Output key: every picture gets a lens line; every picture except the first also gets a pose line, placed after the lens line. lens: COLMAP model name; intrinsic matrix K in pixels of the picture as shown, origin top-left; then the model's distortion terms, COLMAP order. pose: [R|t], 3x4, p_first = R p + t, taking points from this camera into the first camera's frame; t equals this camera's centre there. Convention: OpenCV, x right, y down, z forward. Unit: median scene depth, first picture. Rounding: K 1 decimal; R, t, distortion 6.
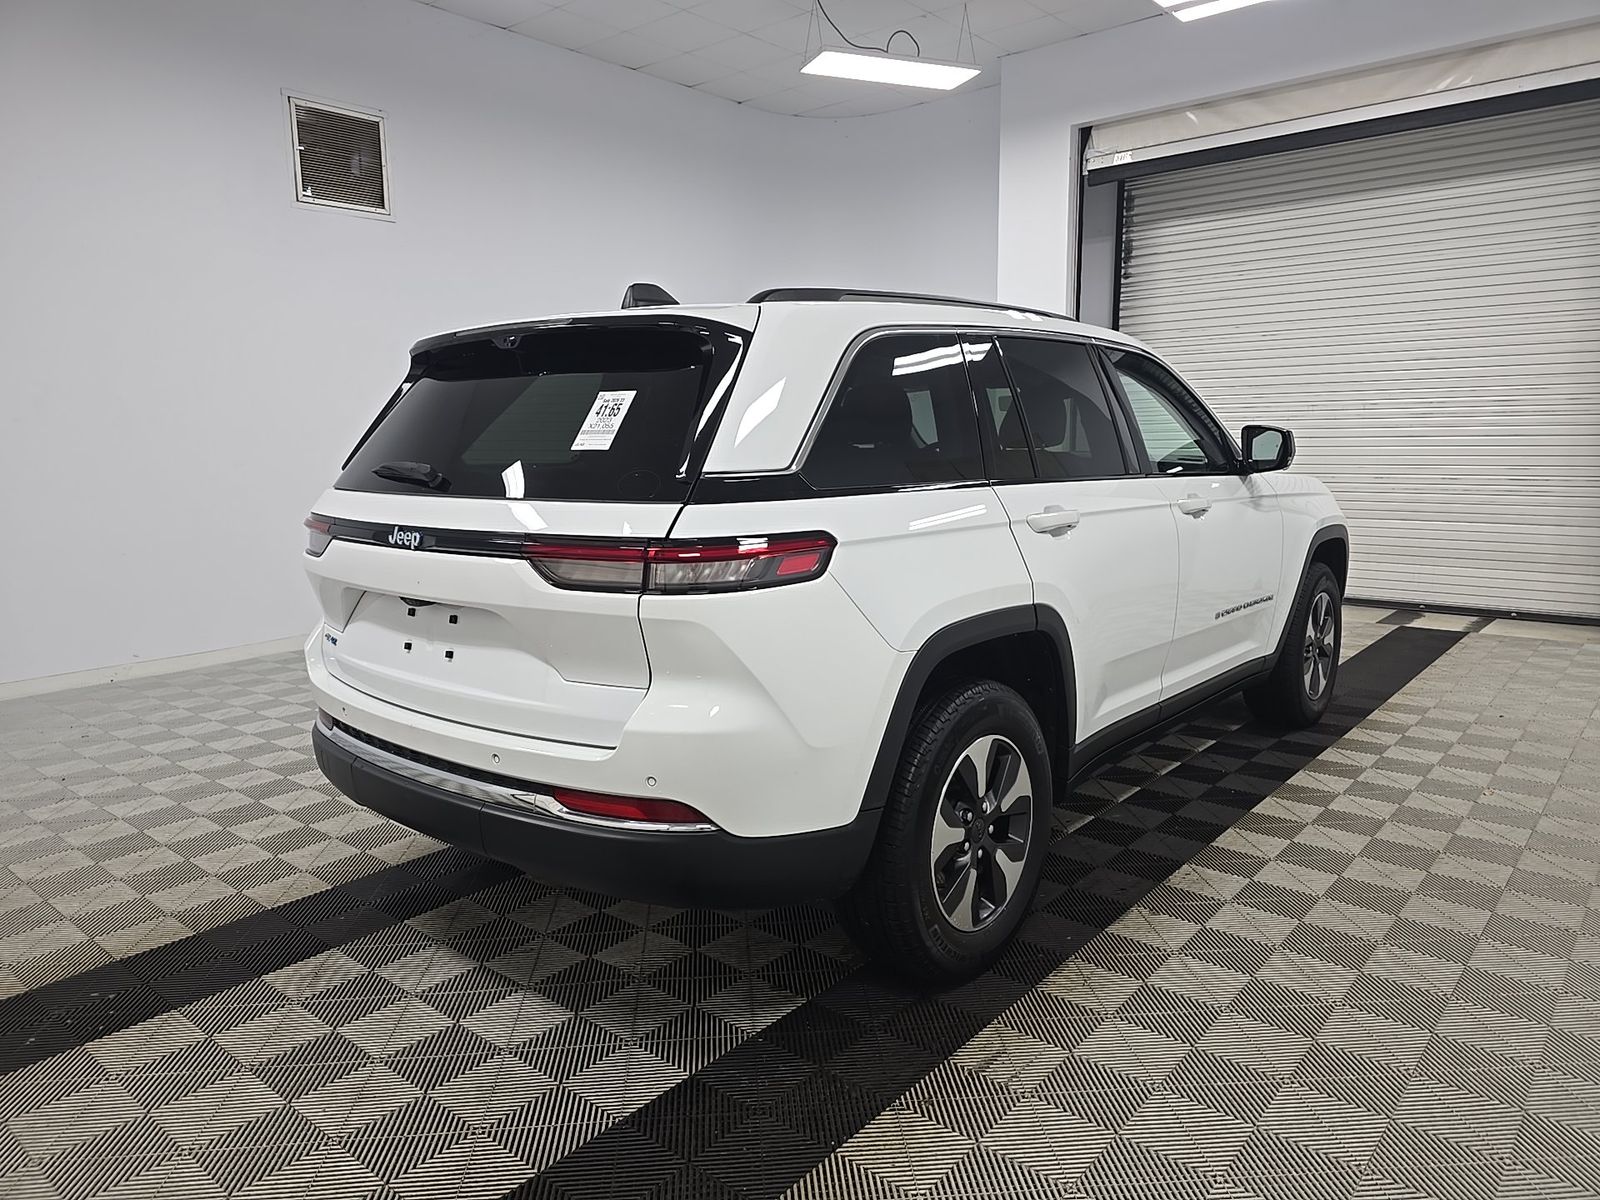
lens RADIAL K [[1092.1, 0, 800.0], [0, 1092.1, 600.0], [0, 0, 1]] dist [0.056228, -0.034640]
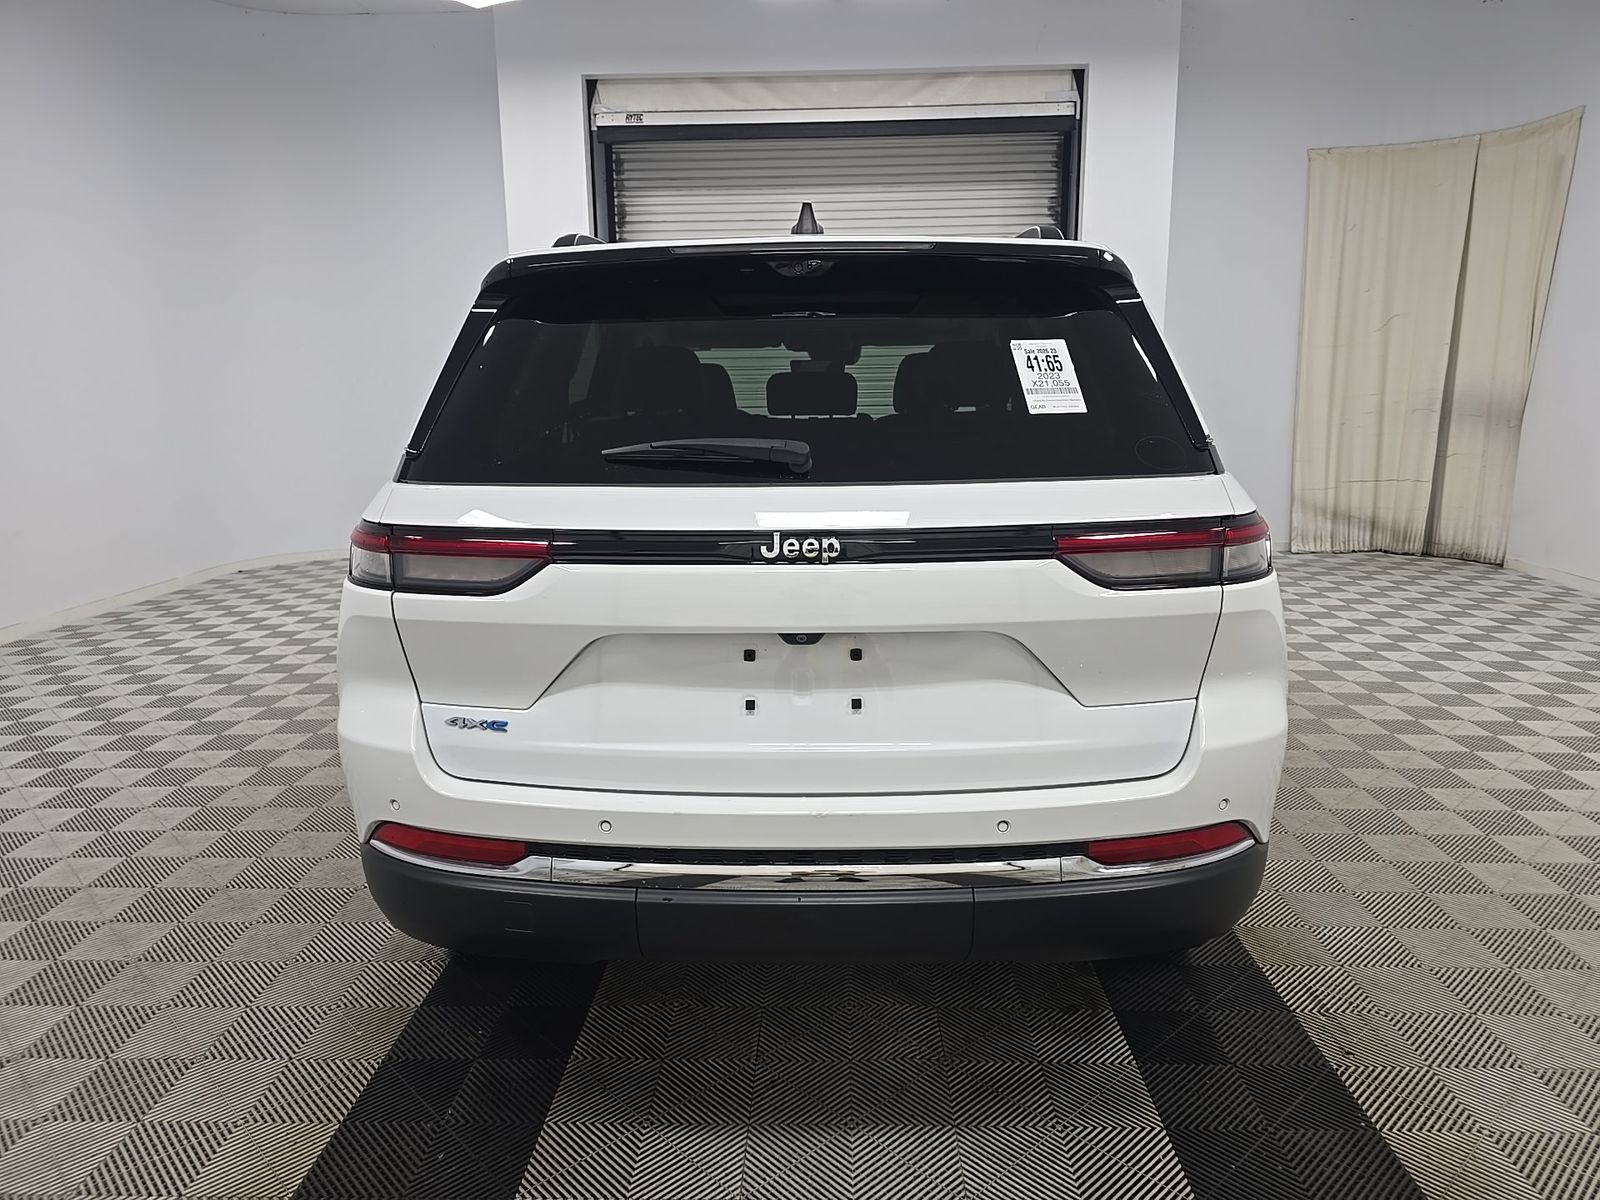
lens RADIAL K [[1092.1, 0, 800.0], [0, 1092.1, 600.0], [0, 0, 1]] dist [0.056228, -0.034640]
pose [[0.782404, -0.116244, 0.611826, -0.298059], [0.100297, 0.993121, 0.060428, -0.024890], [-0.614641, 0.014085, 0.788681, 0.175679]]
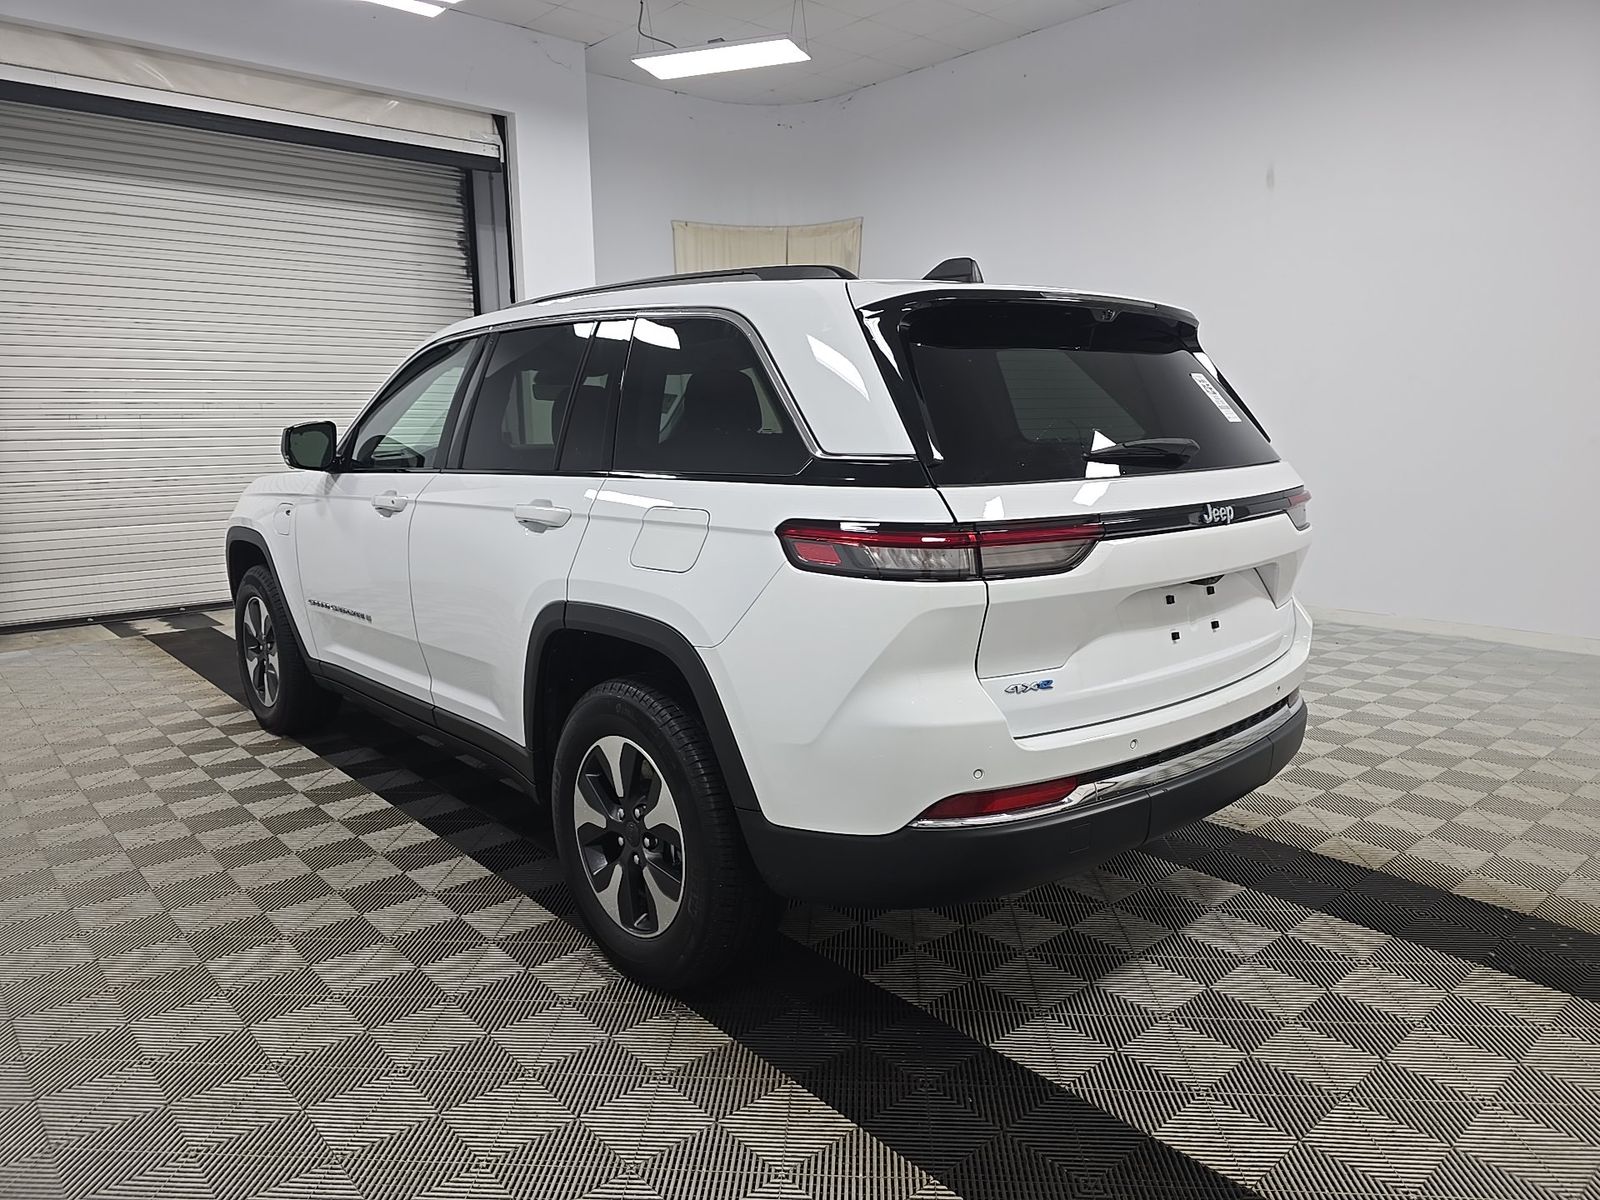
lens RADIAL K [[1092.1, 0, 800.0], [0, 1092.1, 600.0], [0, 0, 1]] dist [0.056228, -0.034640]
pose [[0.153907, -0.155956, 0.975700, -0.521980], [0.163781, 0.977832, 0.130461, -0.064277], [-0.974417, 0.139723, 0.176038, 0.456725]]
